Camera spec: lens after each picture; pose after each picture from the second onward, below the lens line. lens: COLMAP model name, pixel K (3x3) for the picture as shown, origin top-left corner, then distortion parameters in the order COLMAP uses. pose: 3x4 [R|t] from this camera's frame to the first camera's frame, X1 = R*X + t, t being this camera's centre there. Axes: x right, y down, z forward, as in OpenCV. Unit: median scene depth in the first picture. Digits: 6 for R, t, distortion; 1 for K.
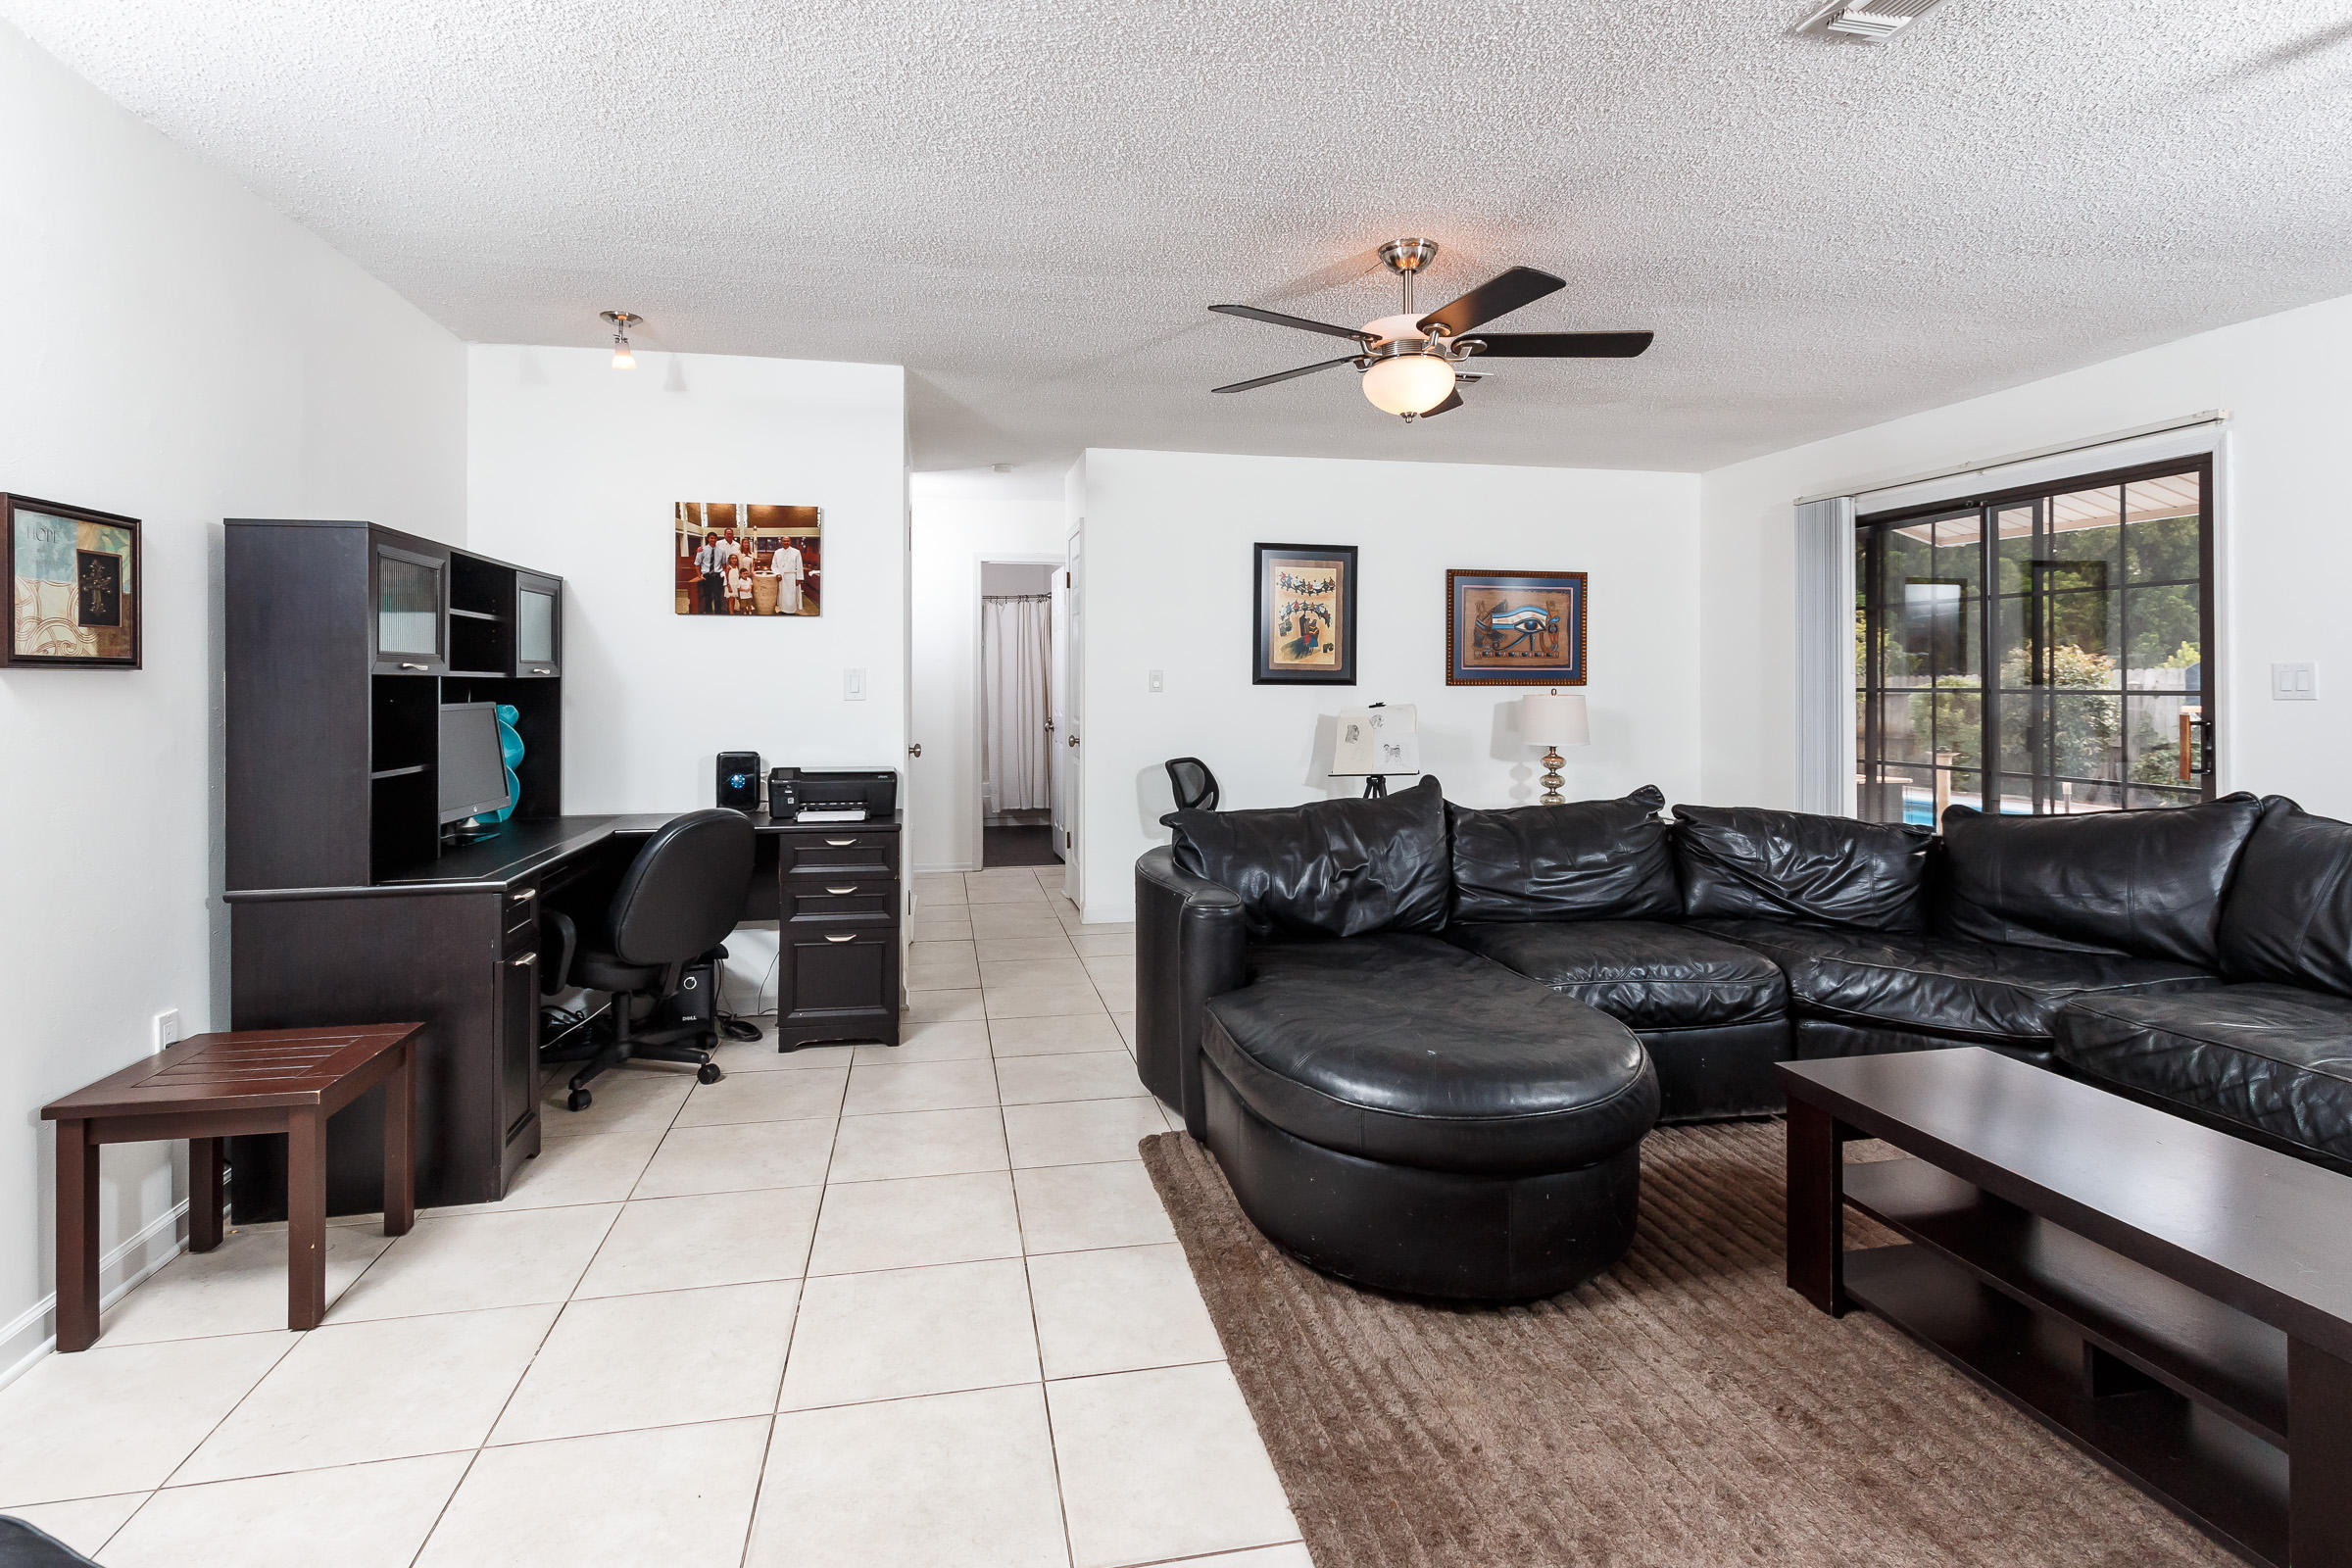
lens RADIAL K [[1161.2, 0, 1163.5], [0, 1161.2, 689.6], [0, 0, 1]] dist [0.004114, 0.000491]
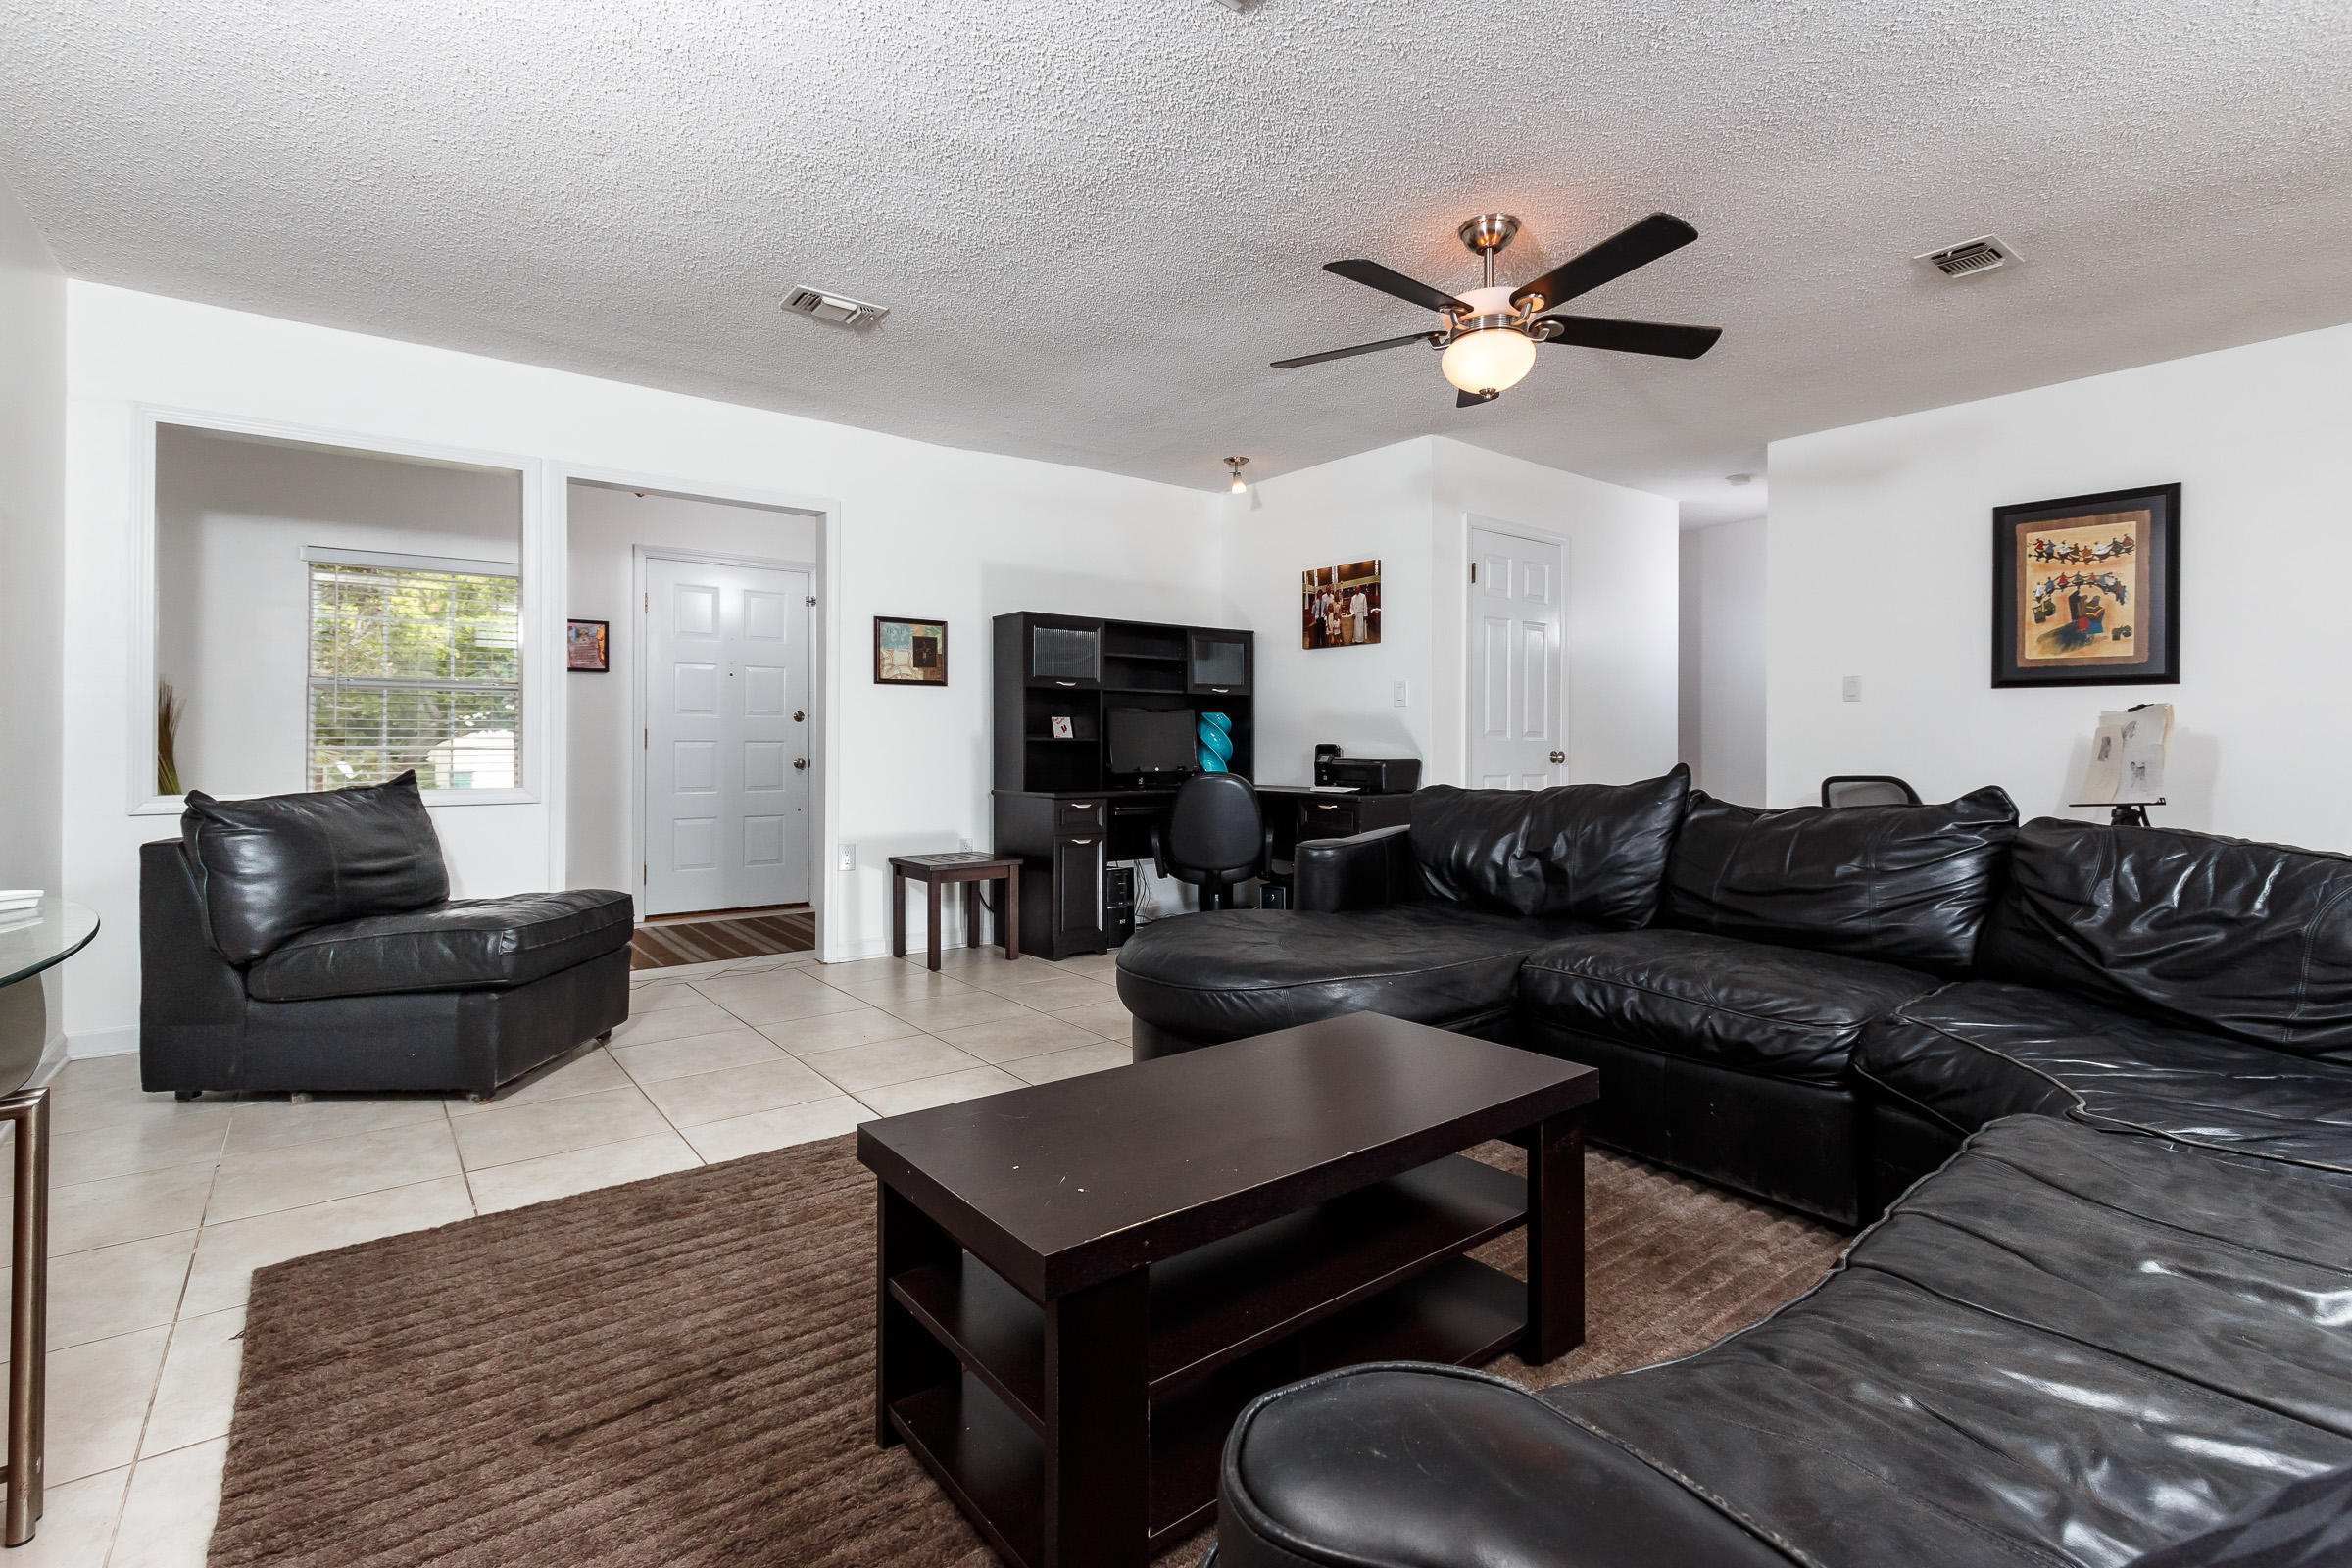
lens RADIAL K [[1071.1, 0, 1160.2], [0, 1071.1, 739.8], [0, 0, 1]] dist [-0.001871, 0.000031]
pose [[0.446255, -0.002916, -0.894901, 0.676124], [-0.006799, 0.999955, -0.006649, 0.055975], [0.894880, 0.009052, 0.446215, 0.244965]]
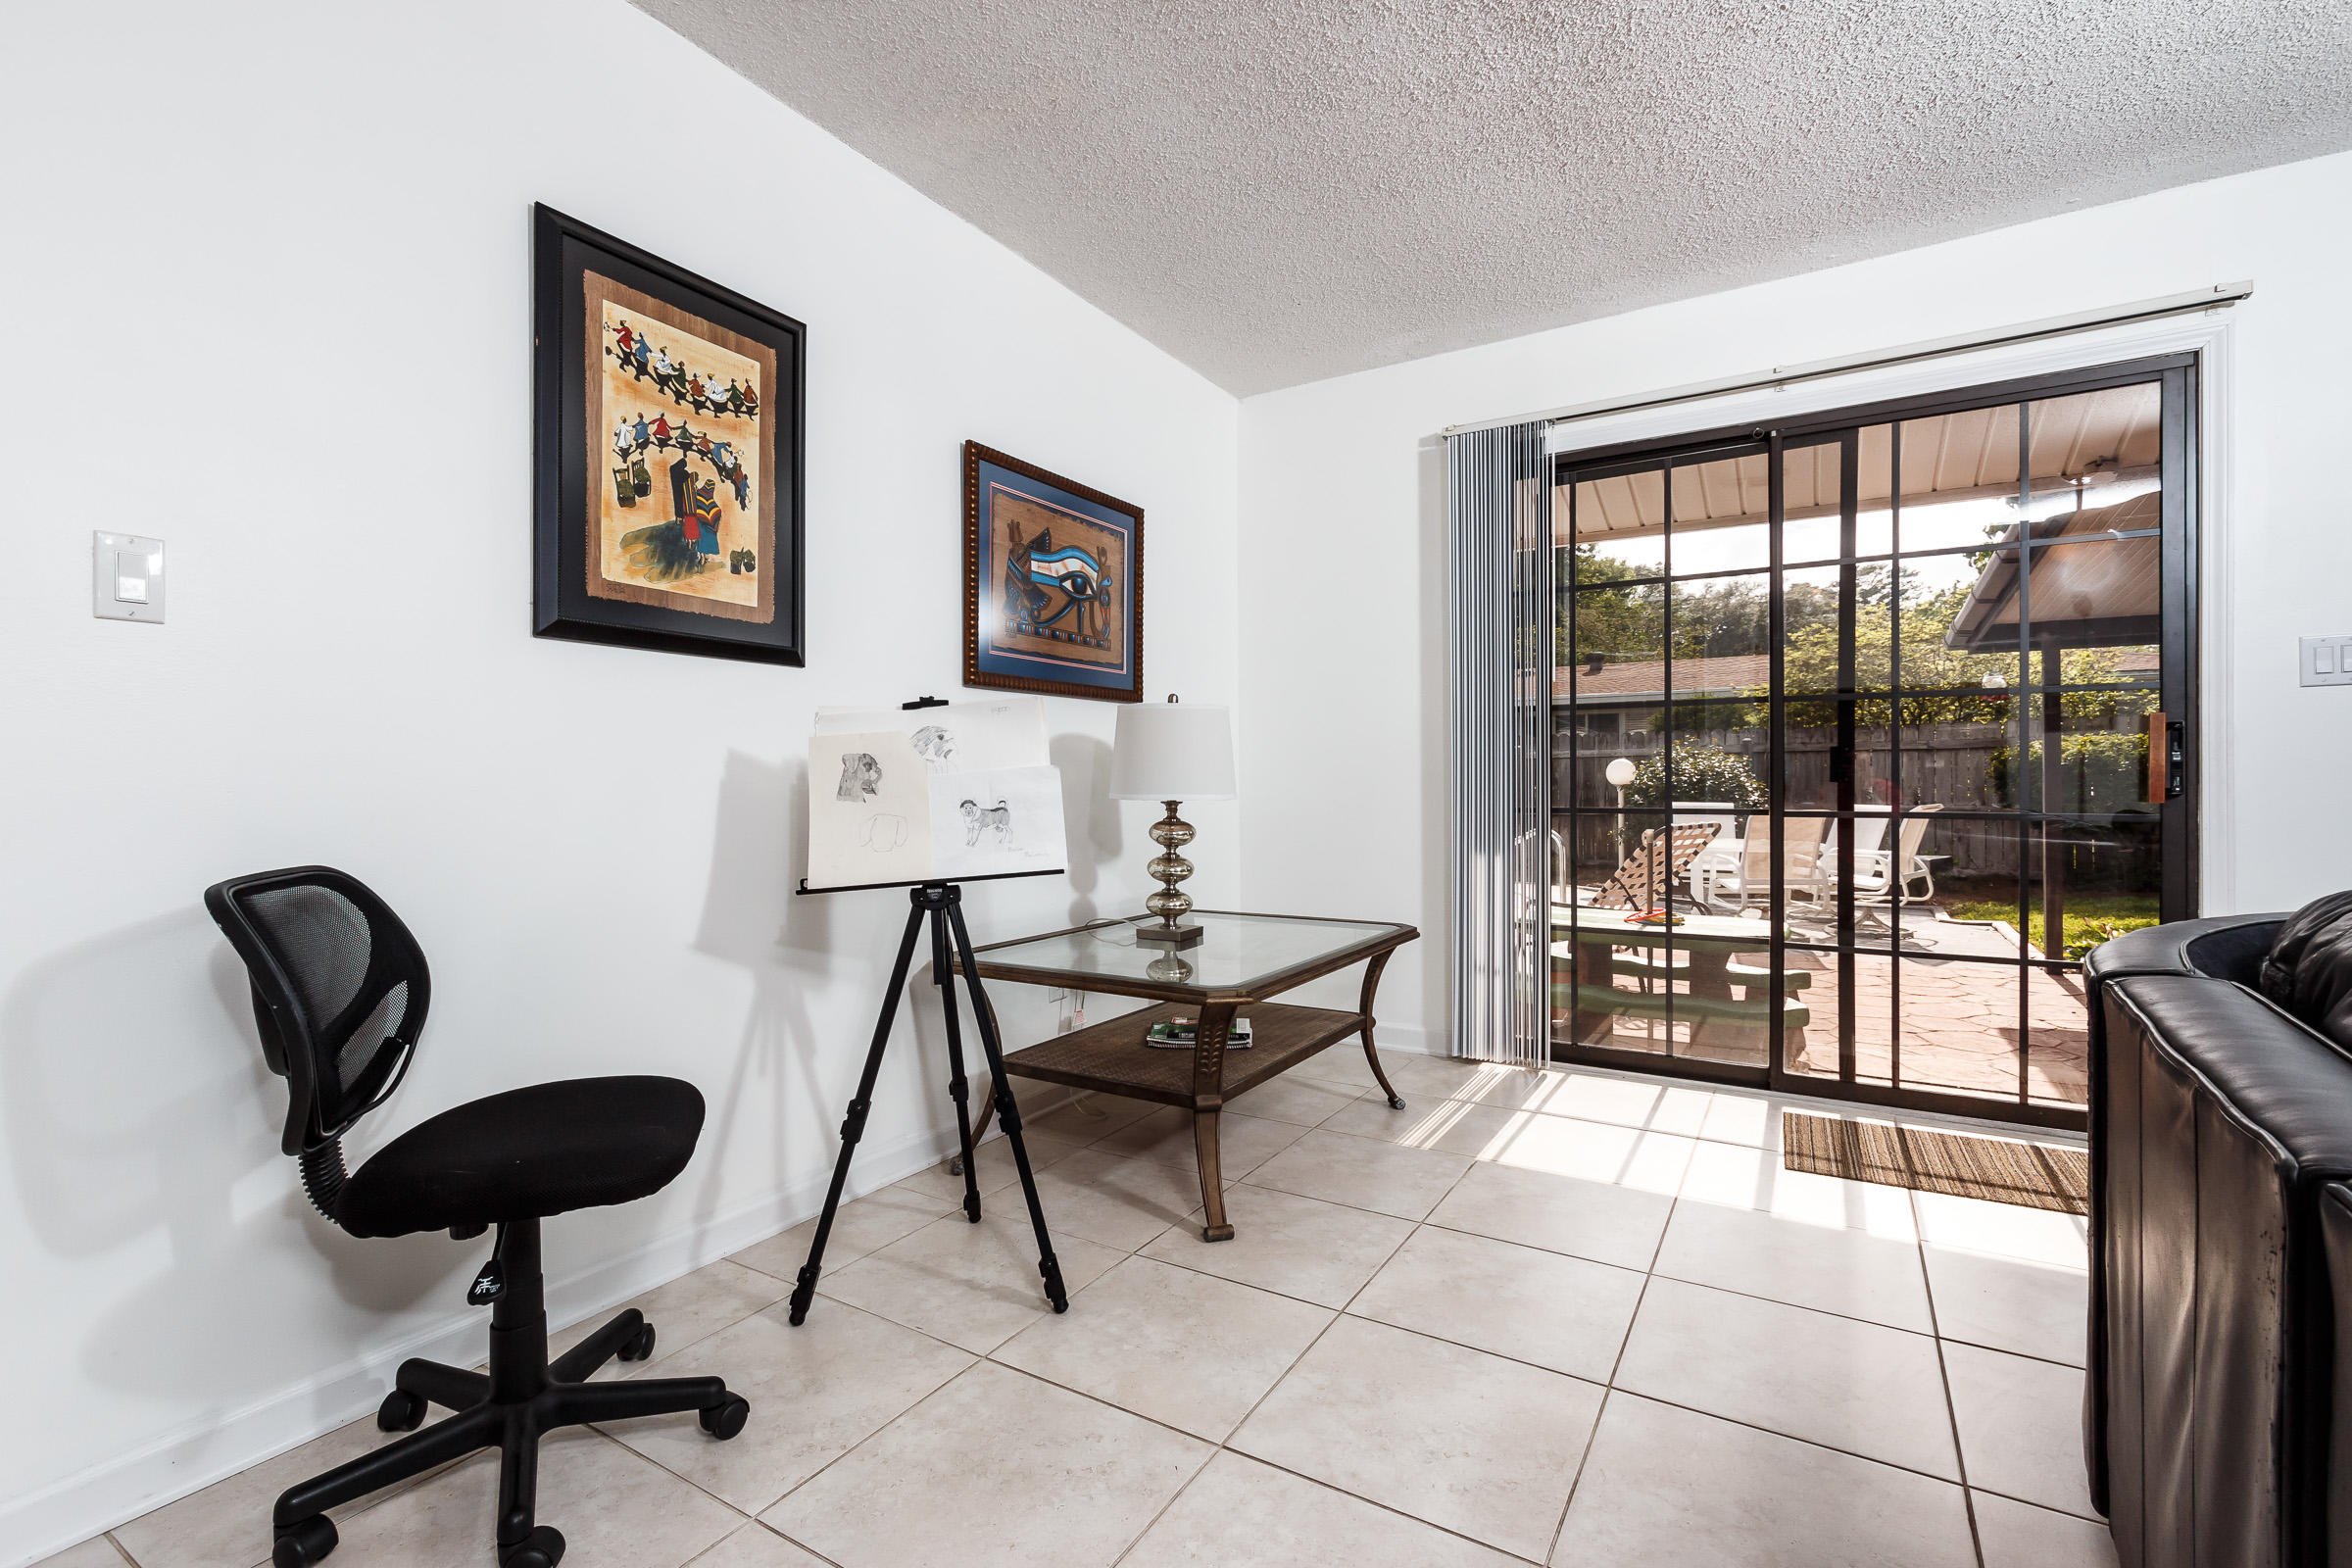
lens RADIAL K [[1069.1, 0, 1160.4], [0, 1069.1, 782.8], [0, 0, 1]] dist [0.001182, 0.000348]
pose [[0.678965, -0.005677, 0.734149, -0.036207], [0.010103, 0.999948, -0.001611, 0.056634], [-0.734101, 0.008512, 0.678987, 0.947595]]
